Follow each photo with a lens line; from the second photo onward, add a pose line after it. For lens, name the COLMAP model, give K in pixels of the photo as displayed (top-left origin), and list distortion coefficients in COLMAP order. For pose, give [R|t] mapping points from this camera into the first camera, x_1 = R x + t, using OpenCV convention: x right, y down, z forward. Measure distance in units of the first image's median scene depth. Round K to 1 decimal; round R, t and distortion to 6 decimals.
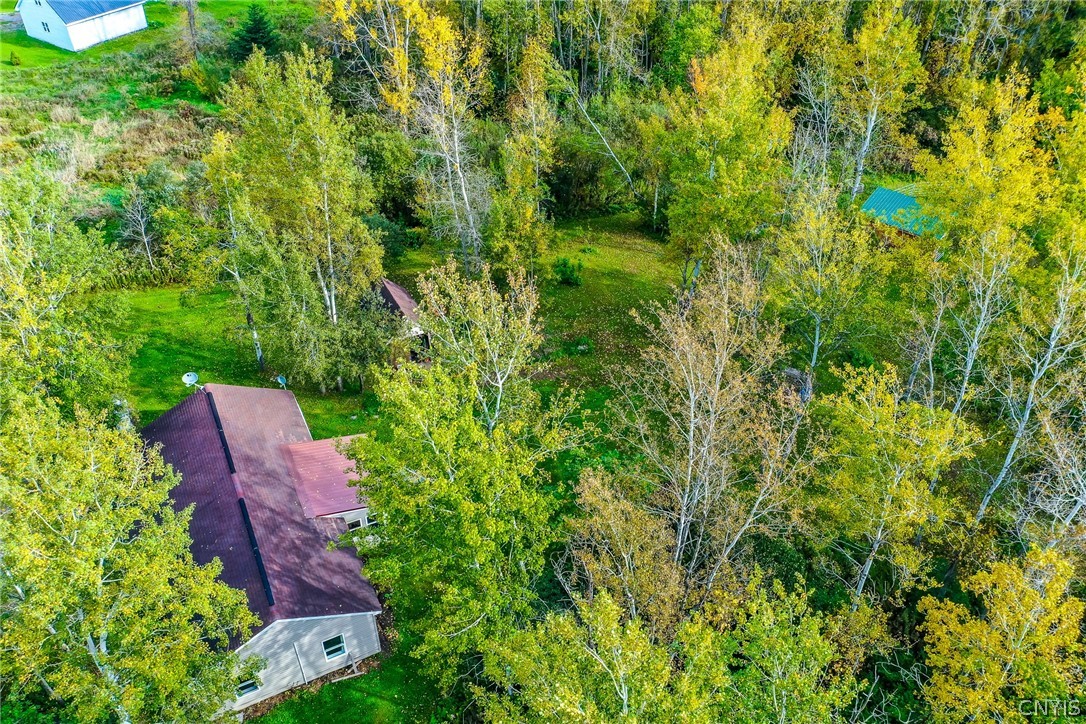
lens RADIAL K [[843.3, 0, 543.0], [0, 843.3, 362.0], [0, 0, 1]] dist [0.000332, -0.001514]
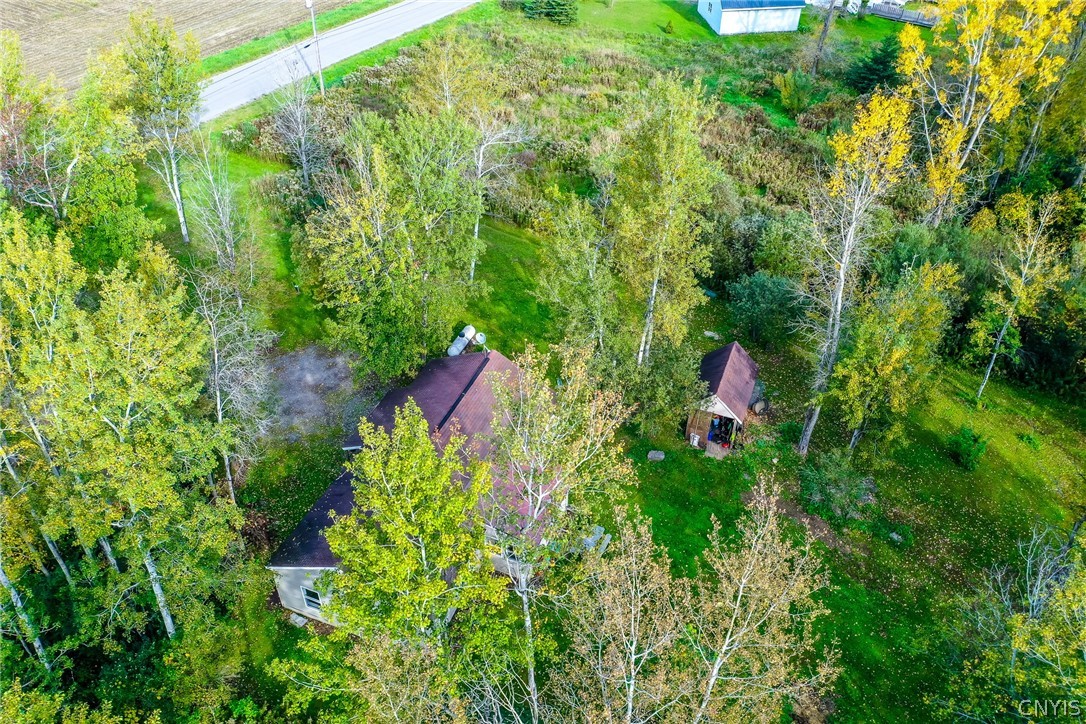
lens RADIAL K [[843.3, 0, 543.0], [0, 843.3, 362.0], [0, 0, 1]] dist [0.000332, -0.001514]
pose [[0.668415, 0.472218, -0.574657, 0.130333], [-0.479699, 0.864143, 0.152135, -0.077440], [0.568427, 0.173973, 0.804129, 0.098809]]
